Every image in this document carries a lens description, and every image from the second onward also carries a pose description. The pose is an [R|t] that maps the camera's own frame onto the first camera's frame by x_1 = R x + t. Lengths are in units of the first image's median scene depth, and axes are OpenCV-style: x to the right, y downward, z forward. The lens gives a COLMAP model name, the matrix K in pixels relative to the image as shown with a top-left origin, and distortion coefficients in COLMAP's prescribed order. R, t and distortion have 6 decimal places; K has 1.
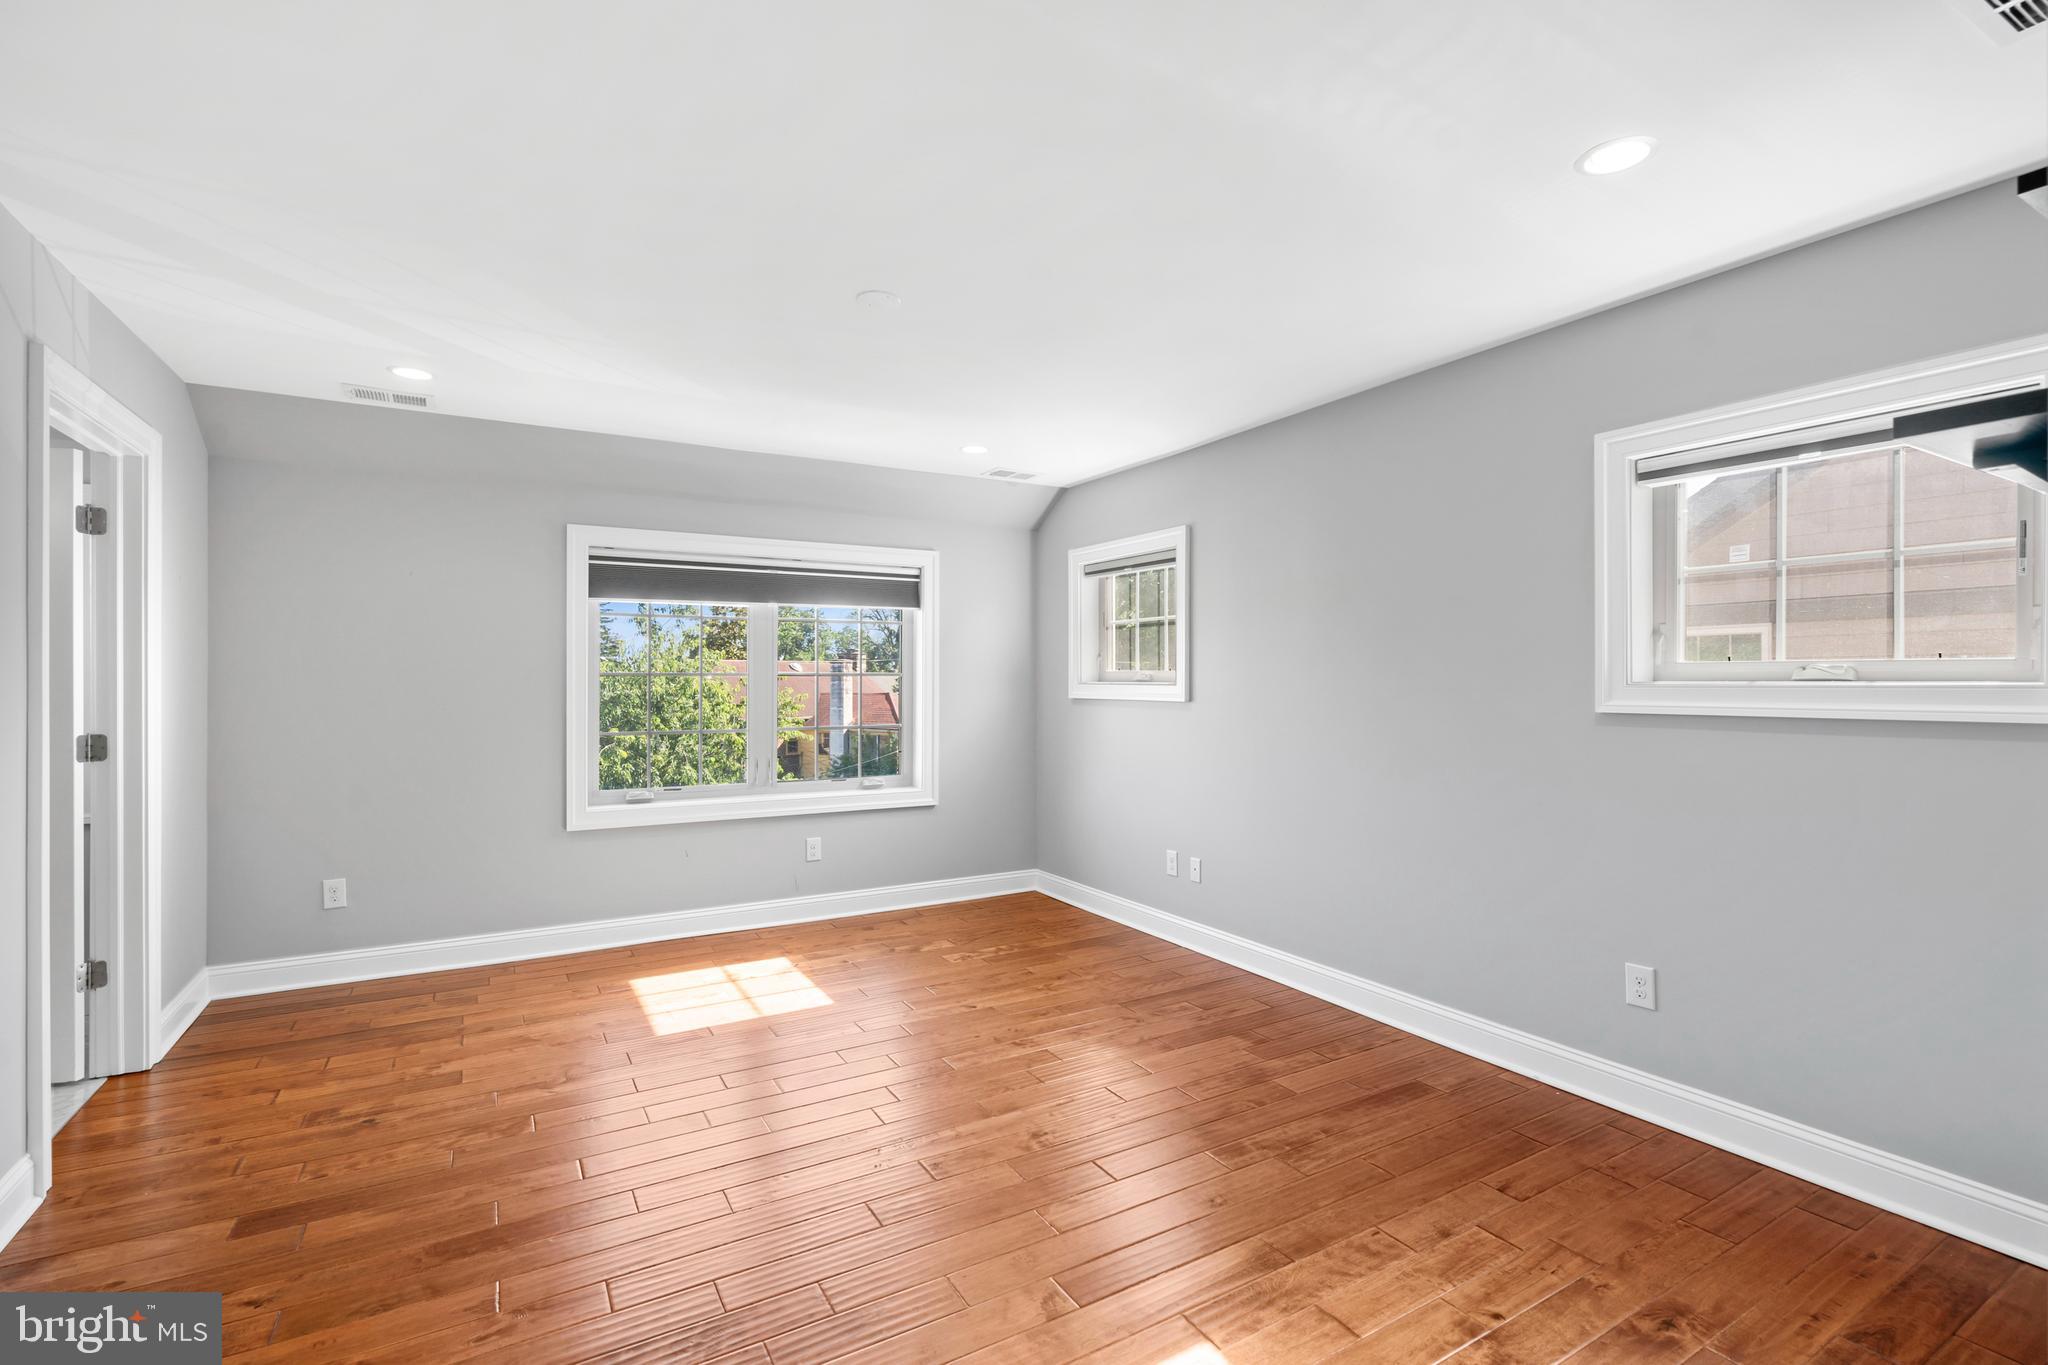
lens RADIAL K [[941.1, 0, 1022.5], [0, 941.1, 686.9], [0, 0, 1]] dist [-0.007693, 0.000882]
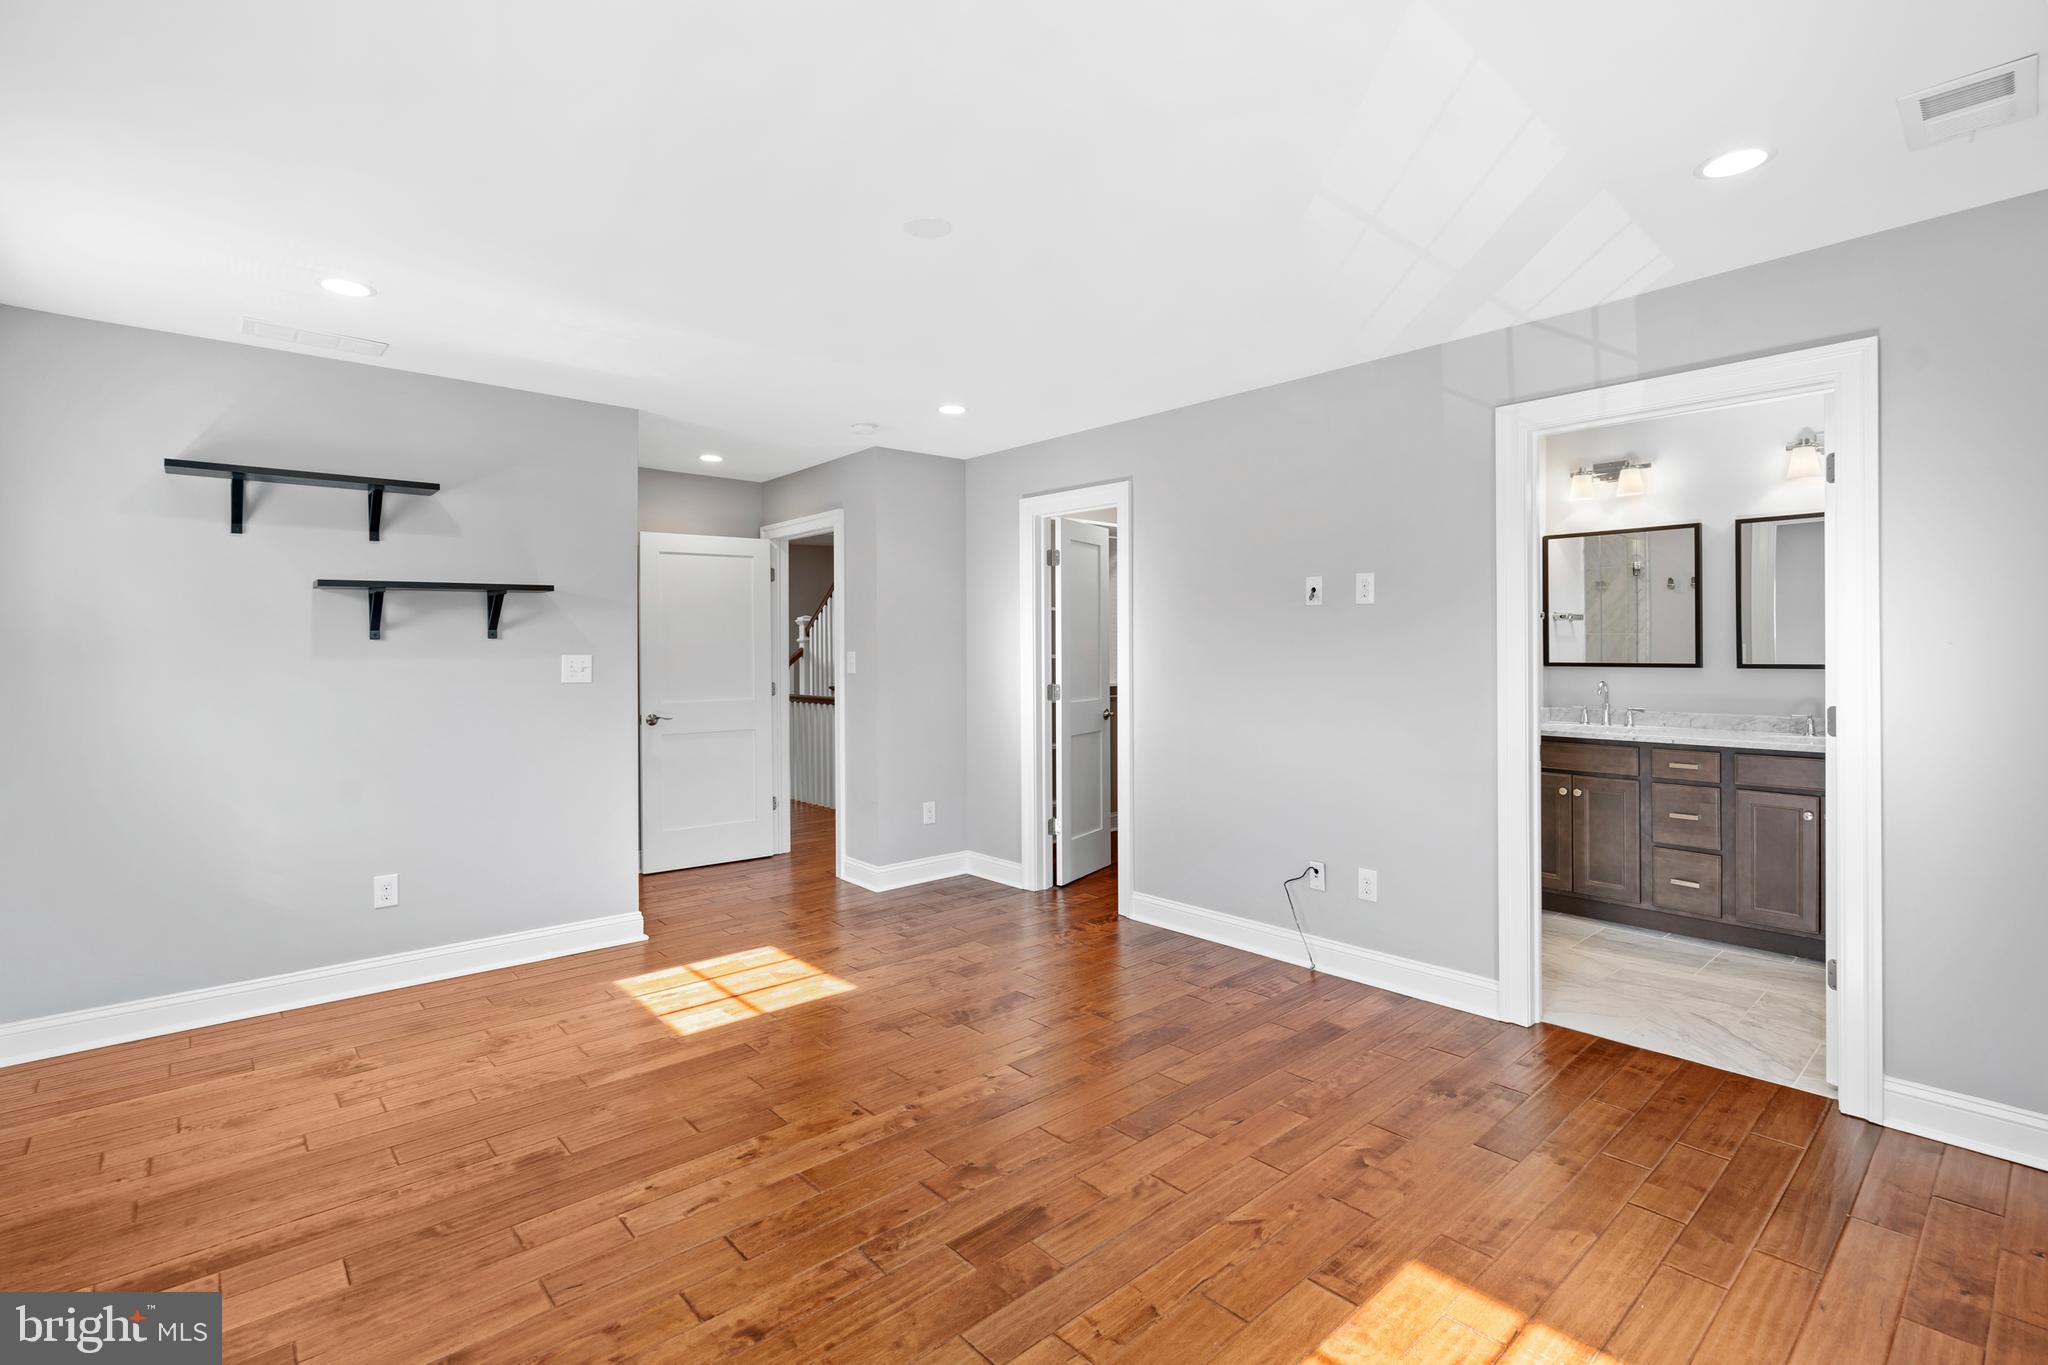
lens RADIAL K [[941.1, 0, 1027.4], [0, 941.1, 645.1], [0, 0, 1]] dist [-0.007693, 0.000882]
pose [[-0.979949, 0.005934, -0.199158, -0.043841], [0.005665, 0.999982, 0.001918, -0.009529], [0.199166, 0.000751, -0.979966, 1.222454]]
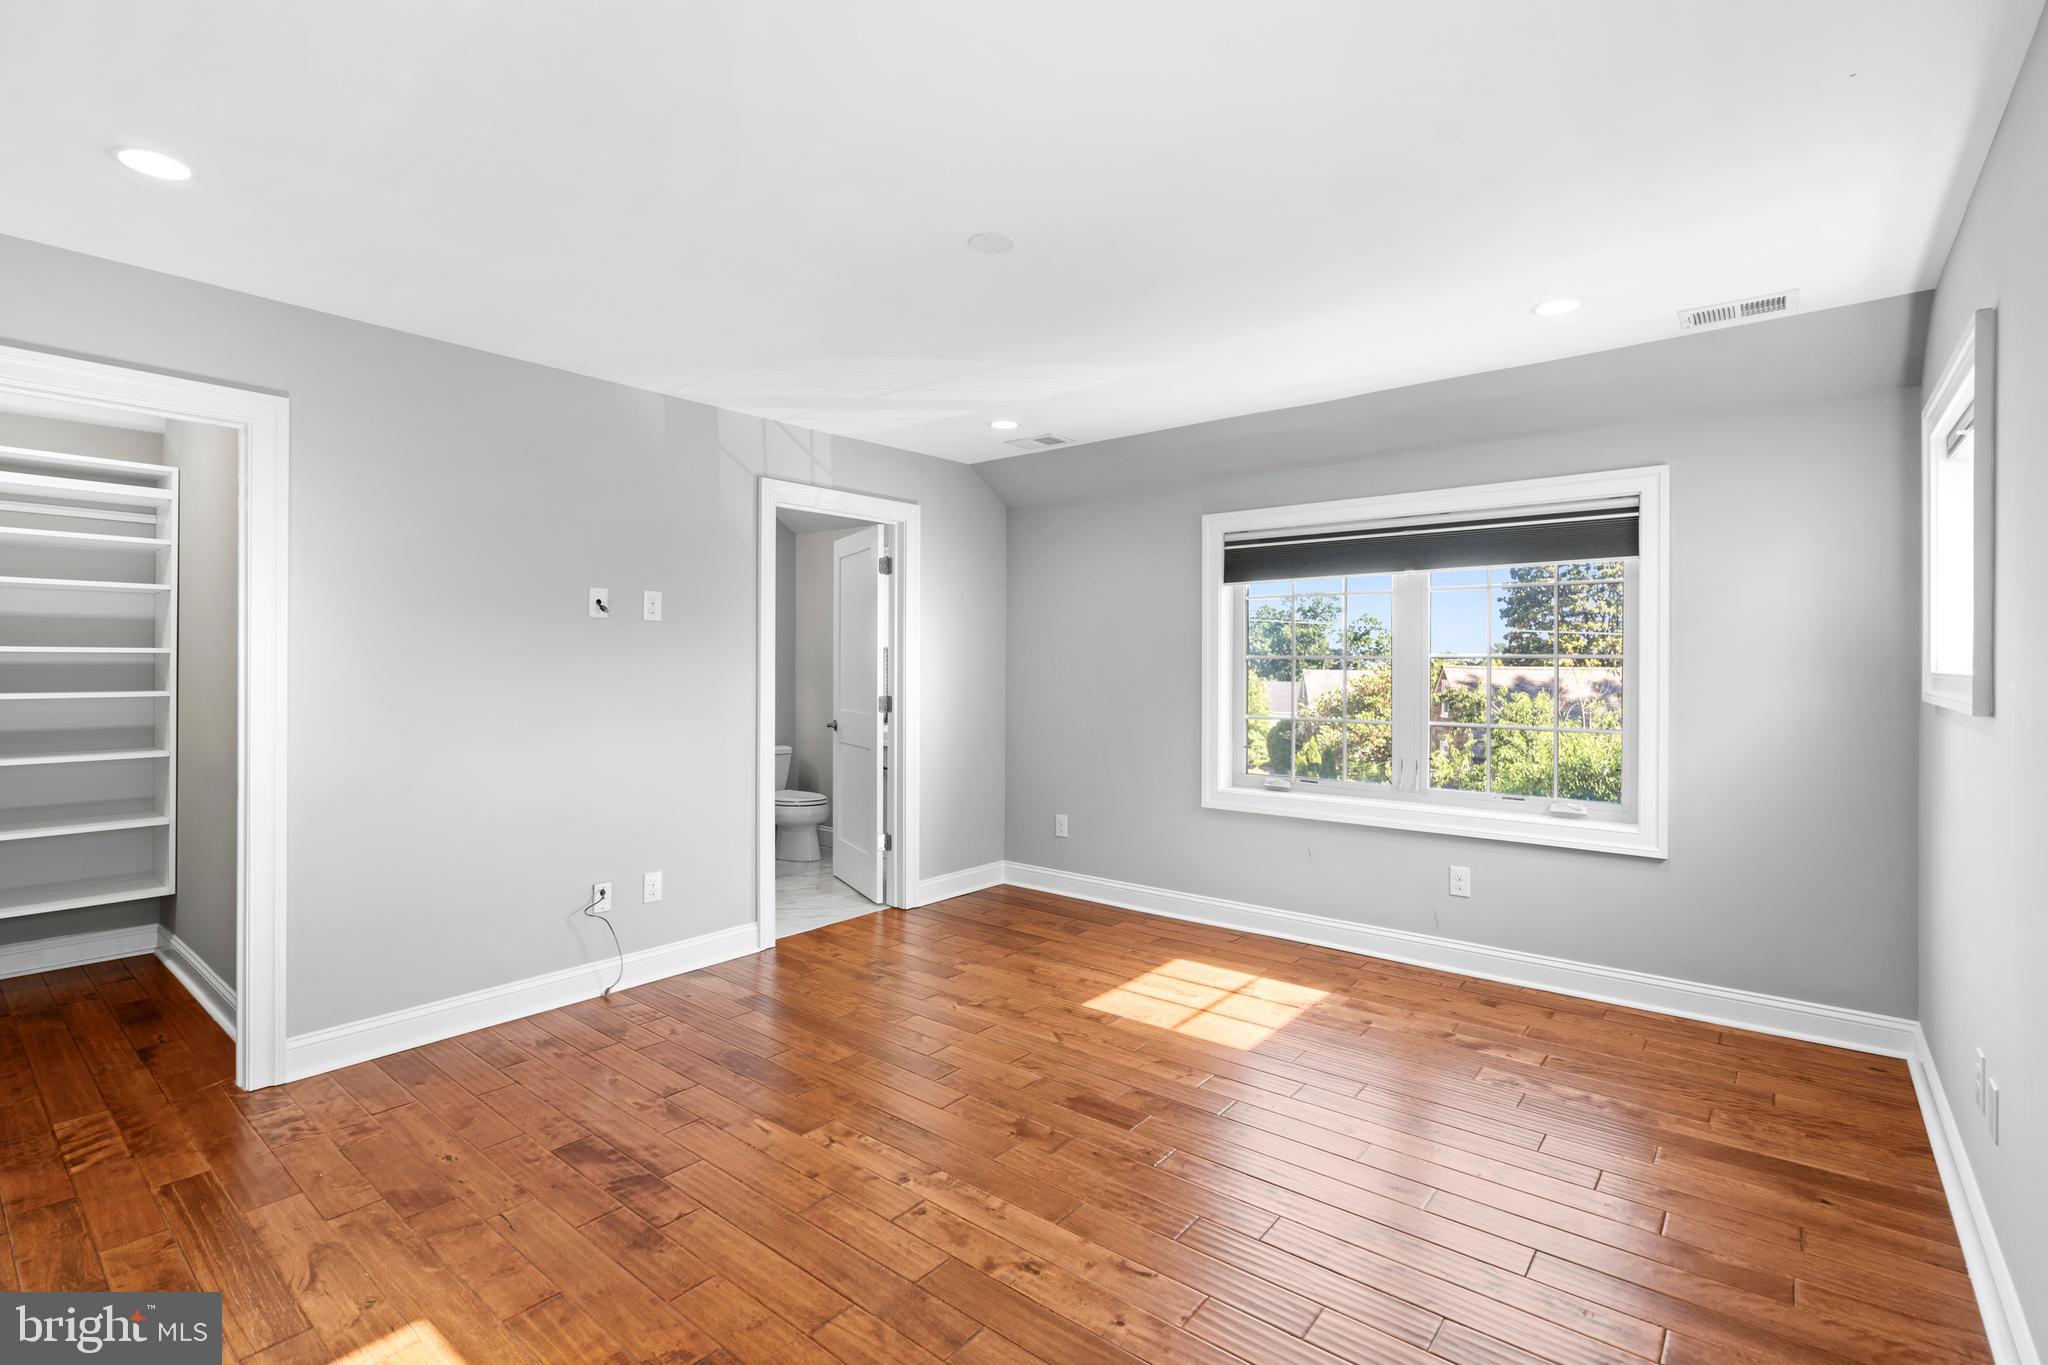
lens RADIAL K [[941.1, 0, 1018.1], [0, 941.1, 664.0], [0, 0, 1]] dist [-0.007693, 0.000882]
pose [[0.345397, 0.002853, -0.938452, 0.453659], [-0.008731, 0.999962, -0.000173, -0.005109], [0.938416, 0.008254, 0.345409, 0.458157]]
